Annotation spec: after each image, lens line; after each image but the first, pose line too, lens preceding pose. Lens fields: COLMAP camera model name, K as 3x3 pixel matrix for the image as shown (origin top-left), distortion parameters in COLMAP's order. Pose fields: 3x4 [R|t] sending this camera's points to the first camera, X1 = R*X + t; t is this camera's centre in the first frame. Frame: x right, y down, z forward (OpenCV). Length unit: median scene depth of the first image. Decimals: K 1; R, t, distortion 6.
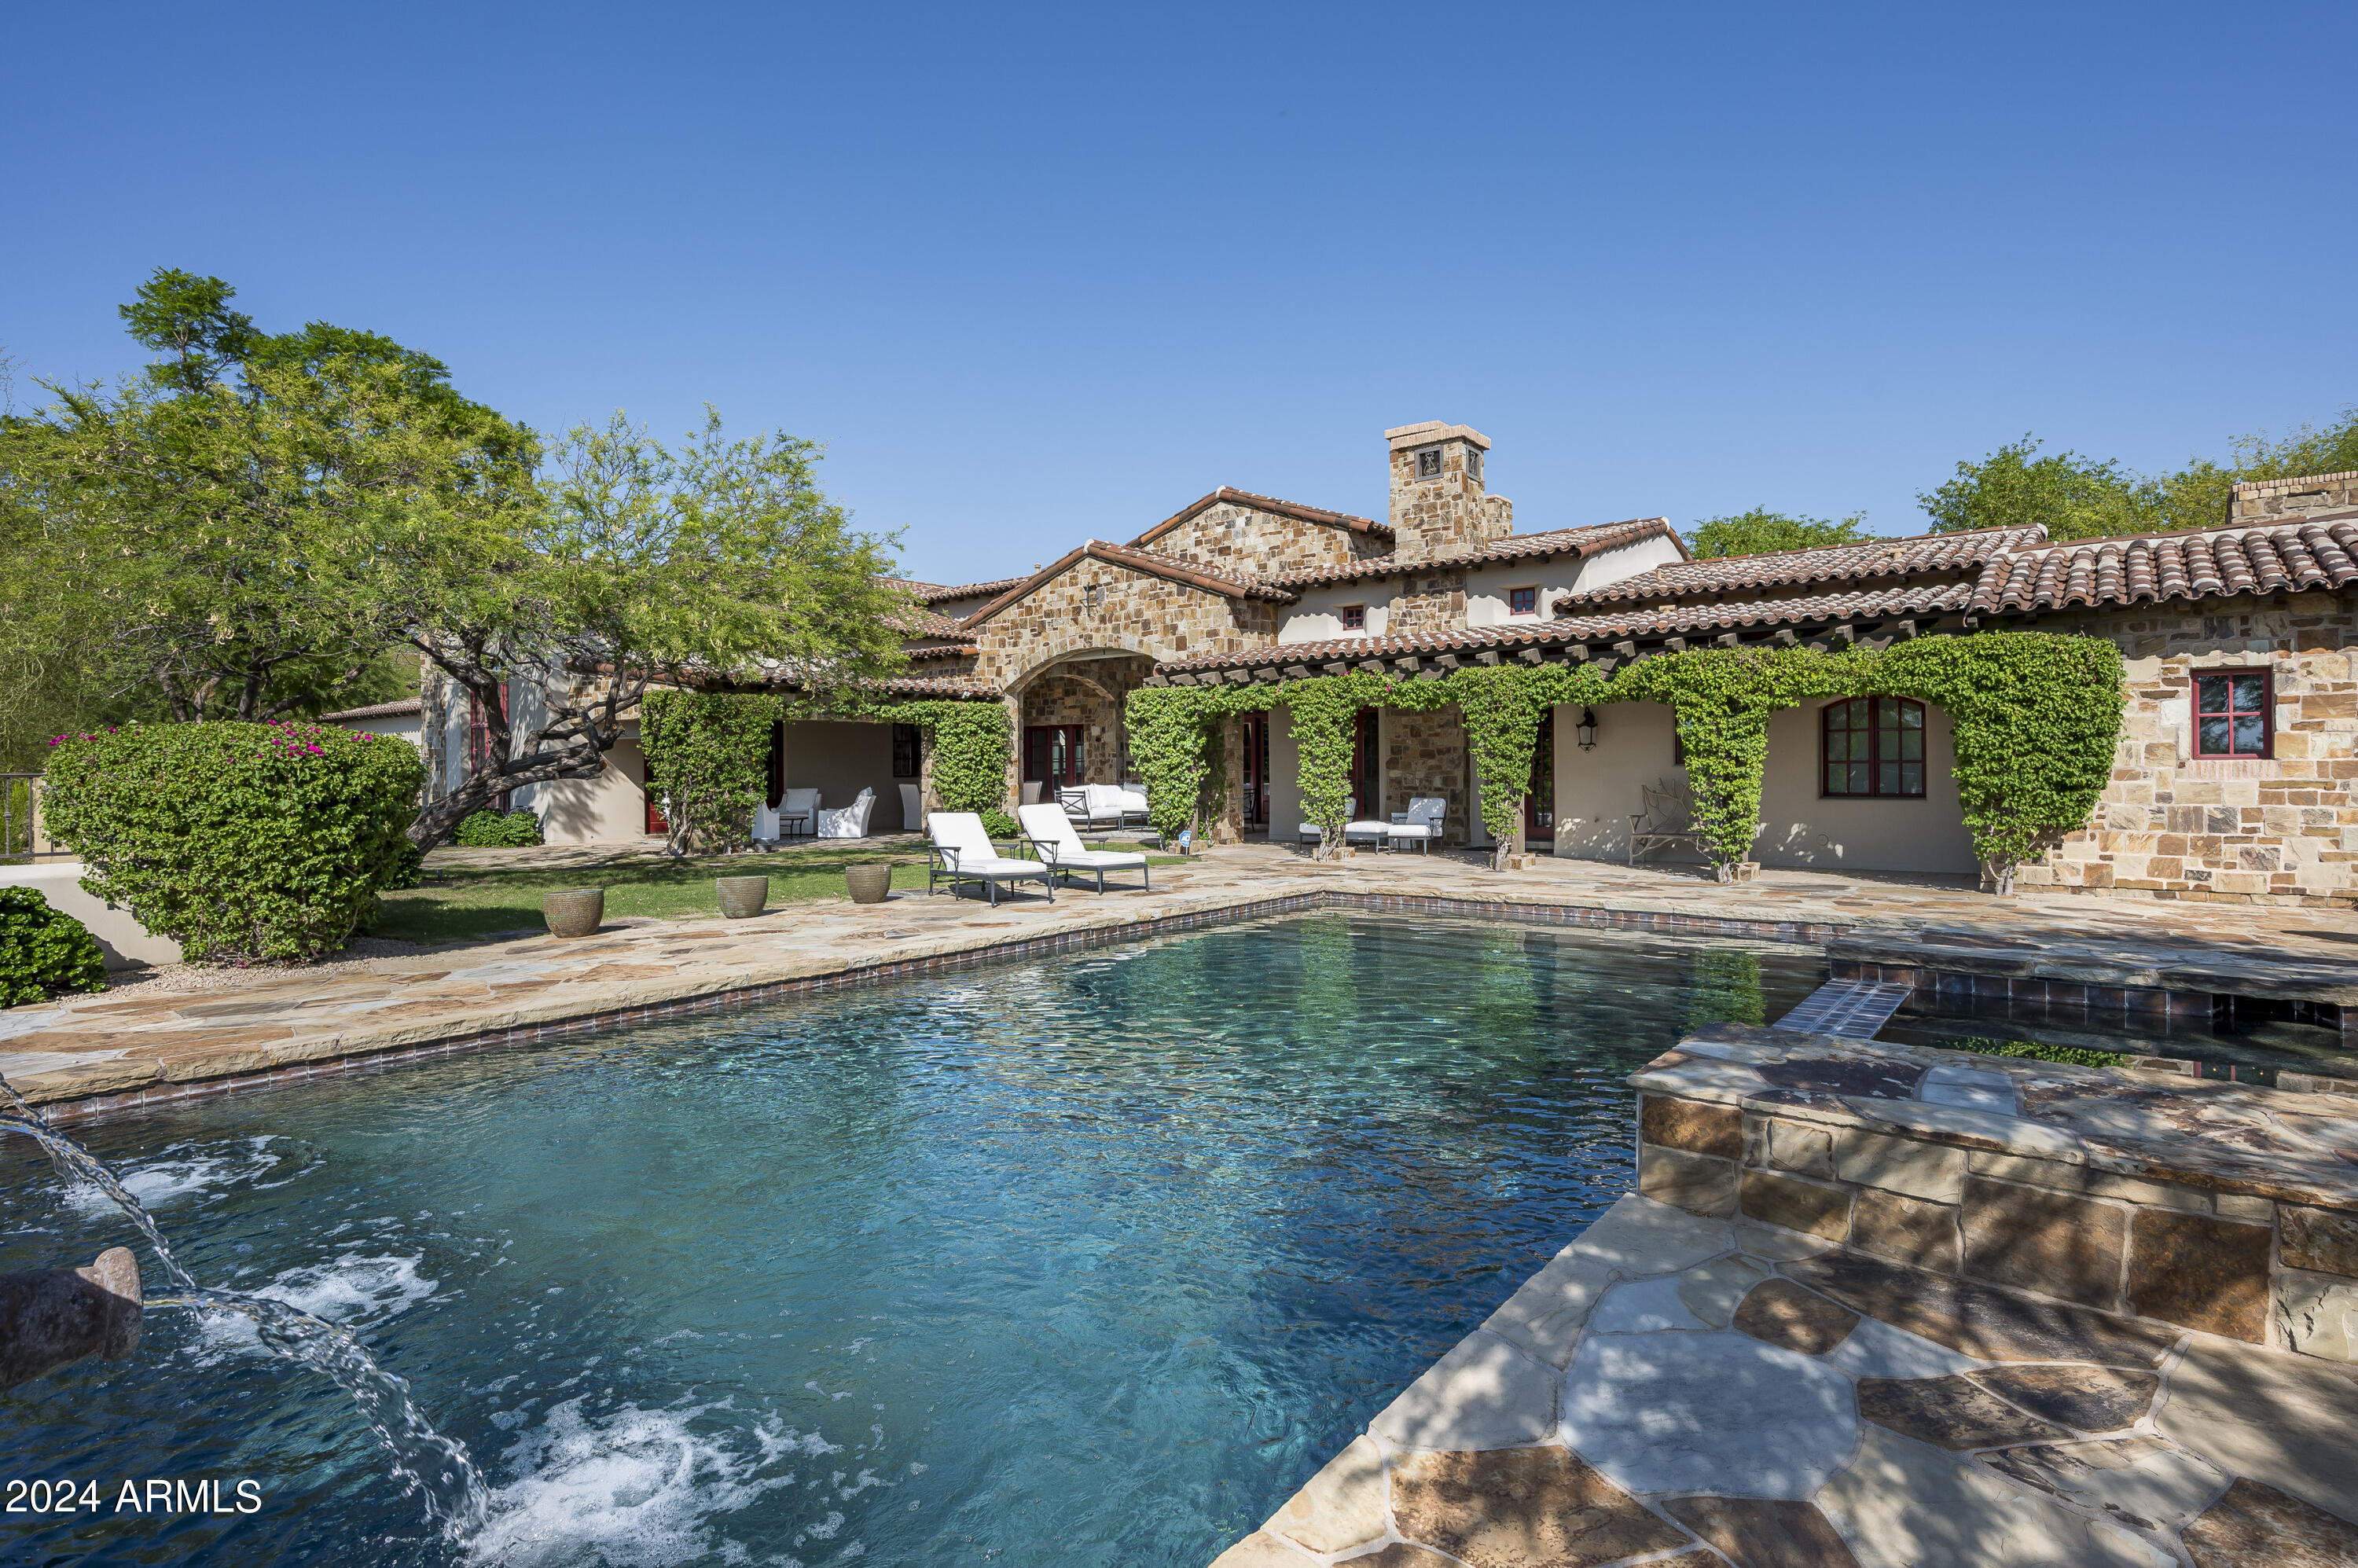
lens RADIAL K [[1196.9, 0, 1201.9], [0, 1196.9, 770.2], [0, 0, 1]] dist [0.001969, -0.001342]
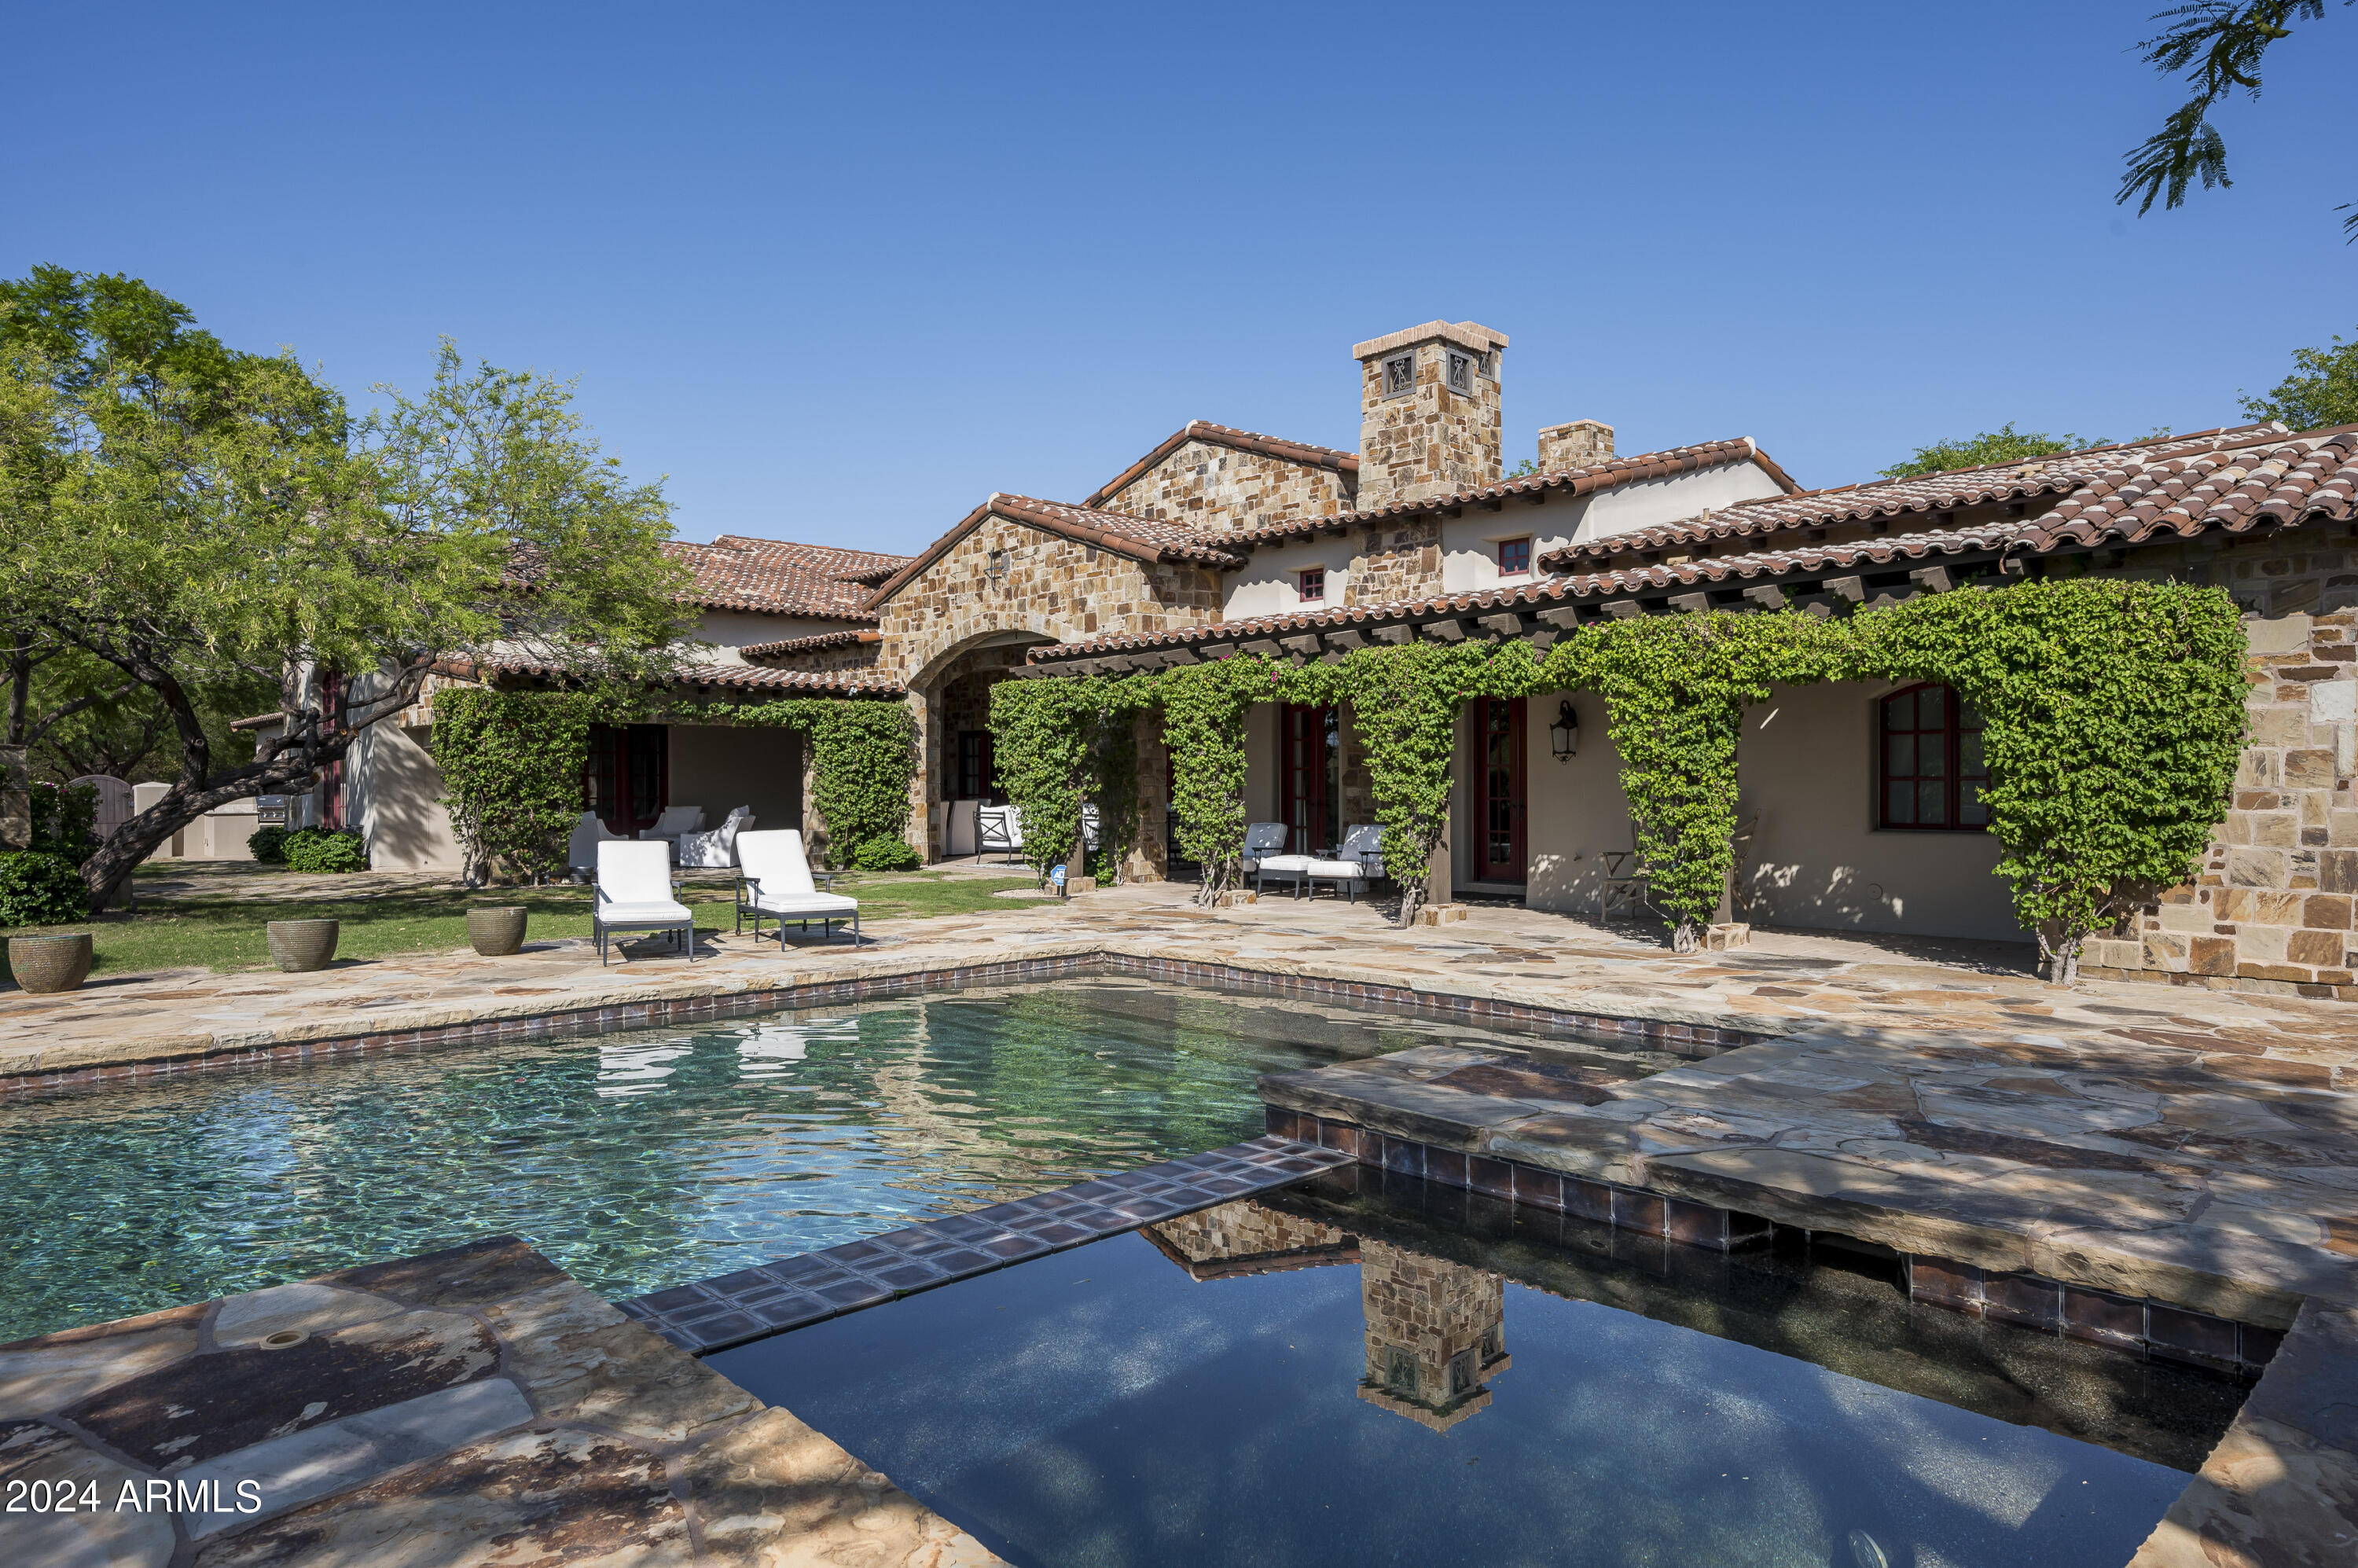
lens RADIAL K [[1447.8, 0, 1159.7], [0, 1447.8, 795.1], [0, 0, 1]] dist [0.000259, -0.000994]
pose [[0.985818, 0.004555, -0.167754, 0.225448], [-0.003213, 0.999961, 0.008269, -0.002371], [0.167786, -0.007613, 0.985794, 0.098490]]
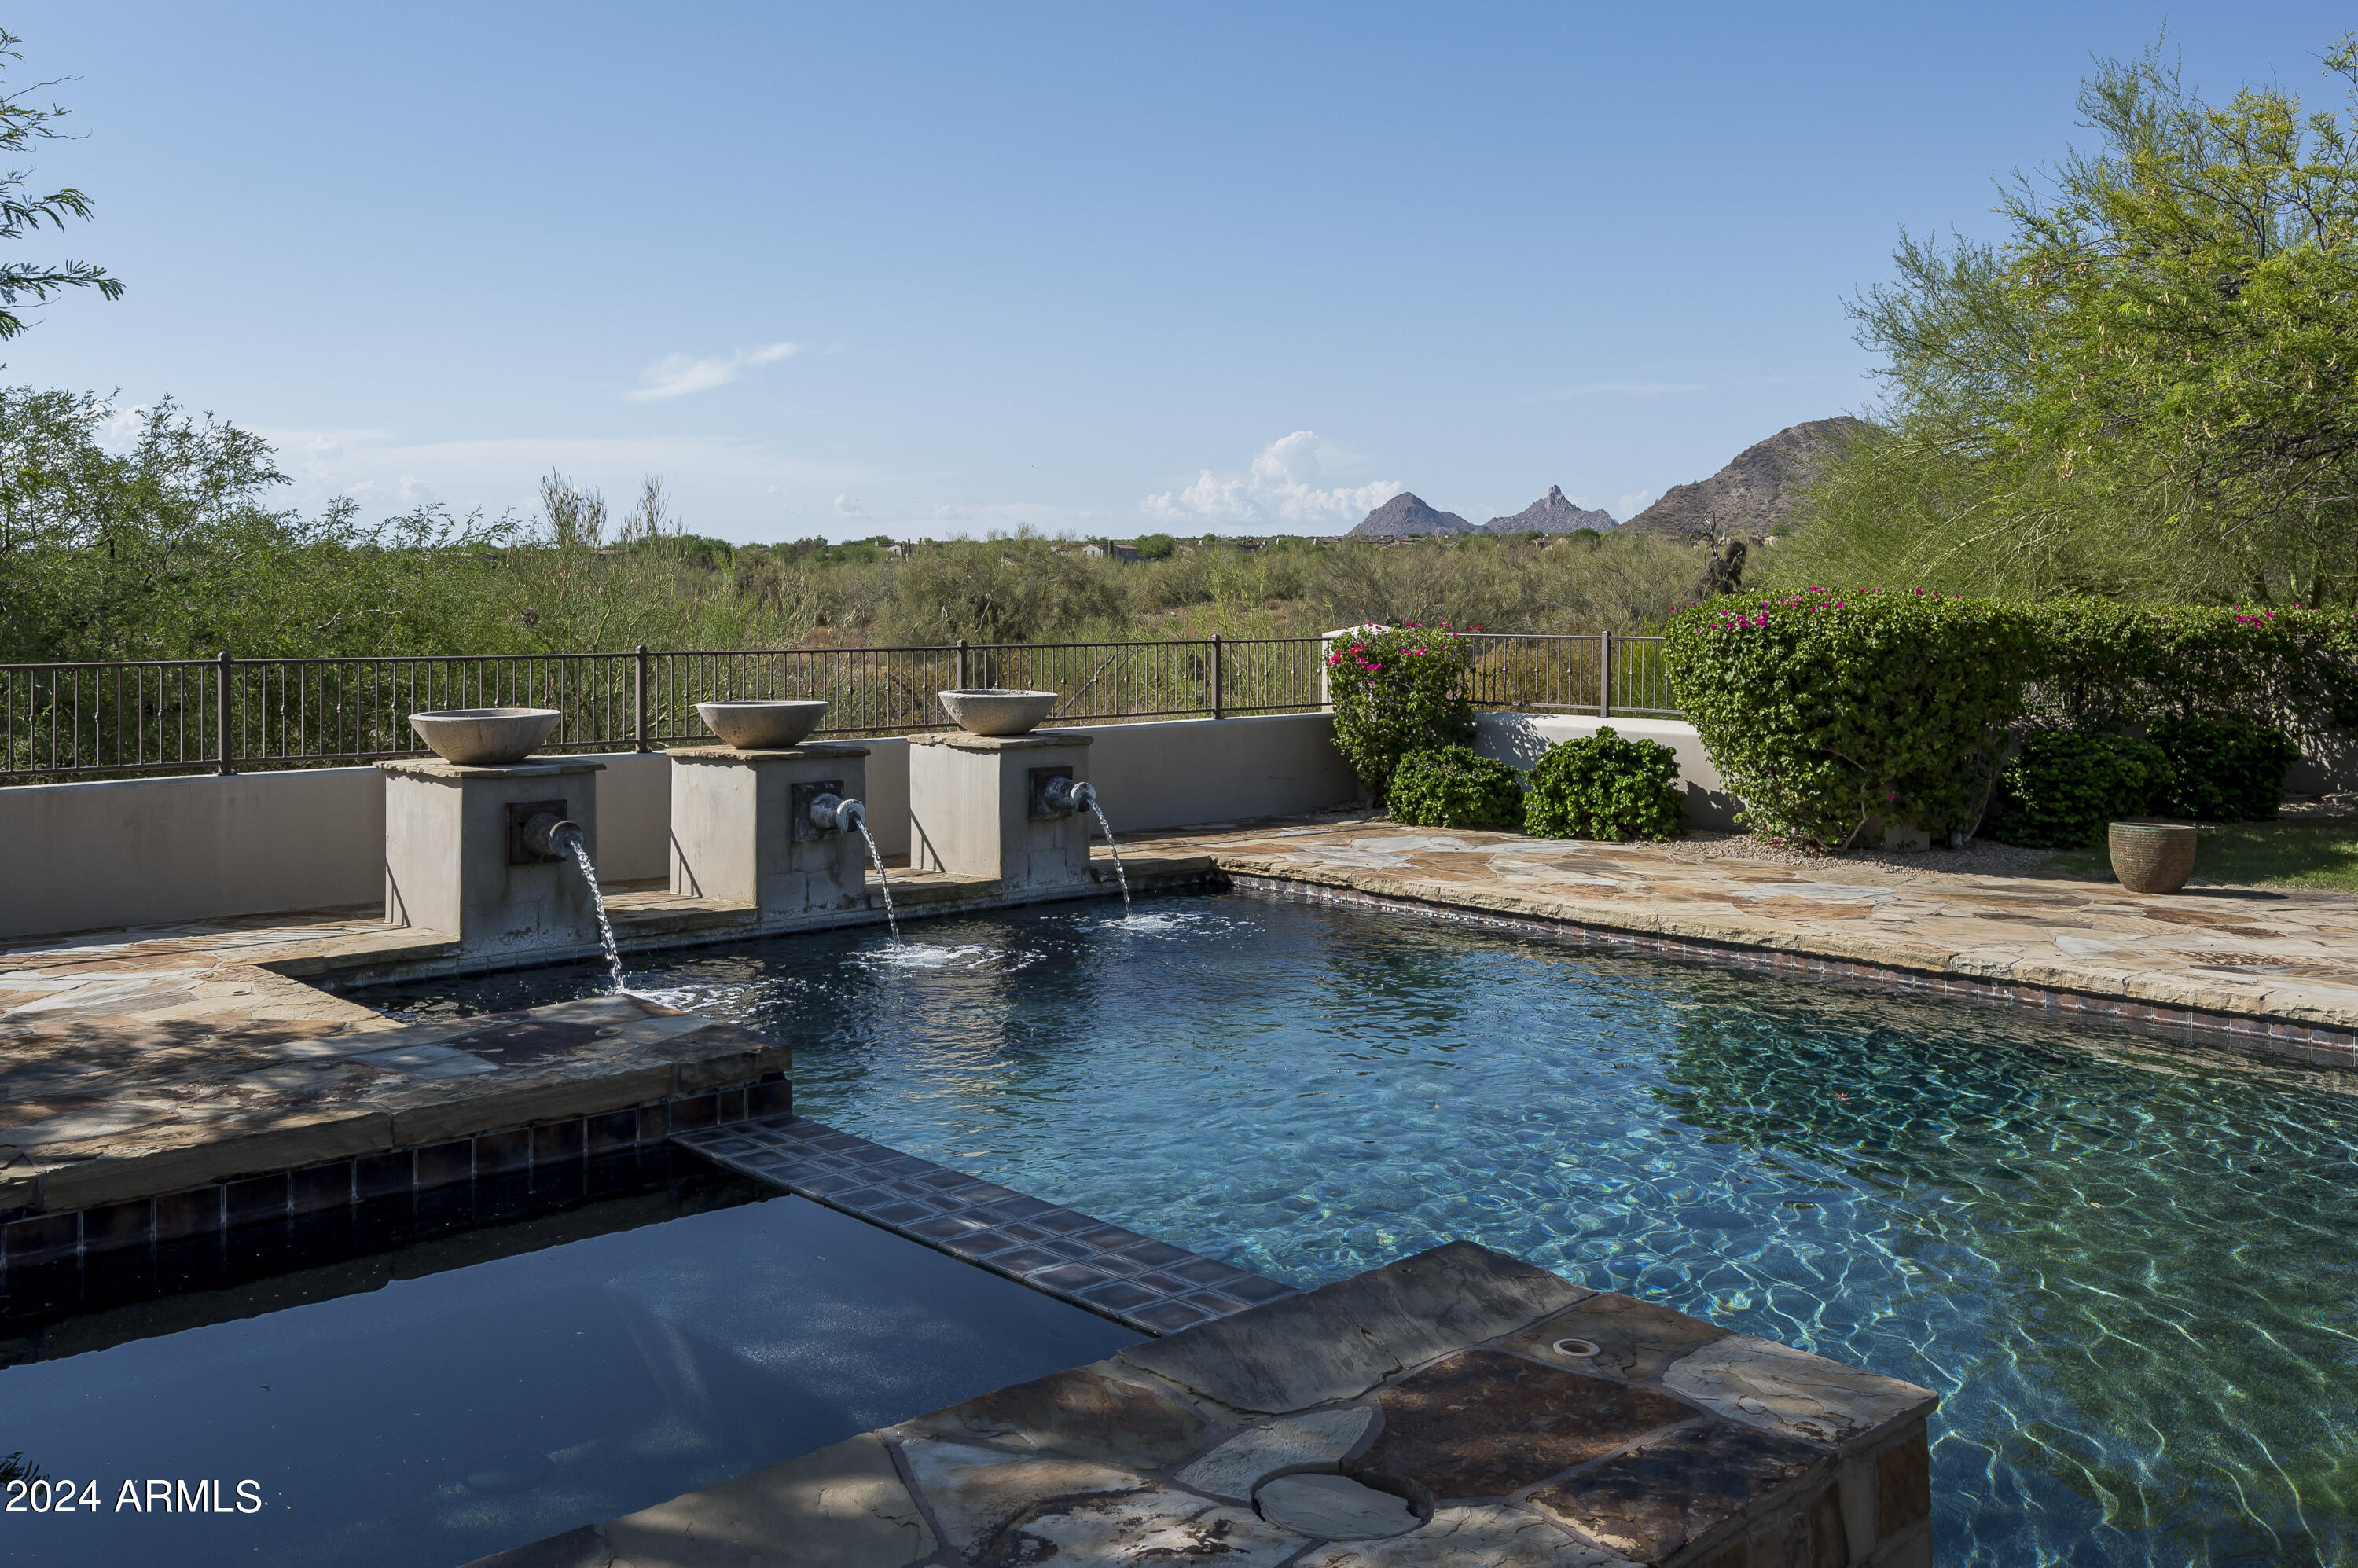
lens RADIAL K [[2015.3, 0, 1086.0], [0, 2015.3, 611.3], [0, 0, 1]] dist [0.003955, 0.000179]
pose [[-0.201483, 0.011799, -0.979421, 0.431877], [-0.000484, 0.999926, 0.012146, -0.020483], [0.979492, 0.002921, -0.201462, 0.382042]]
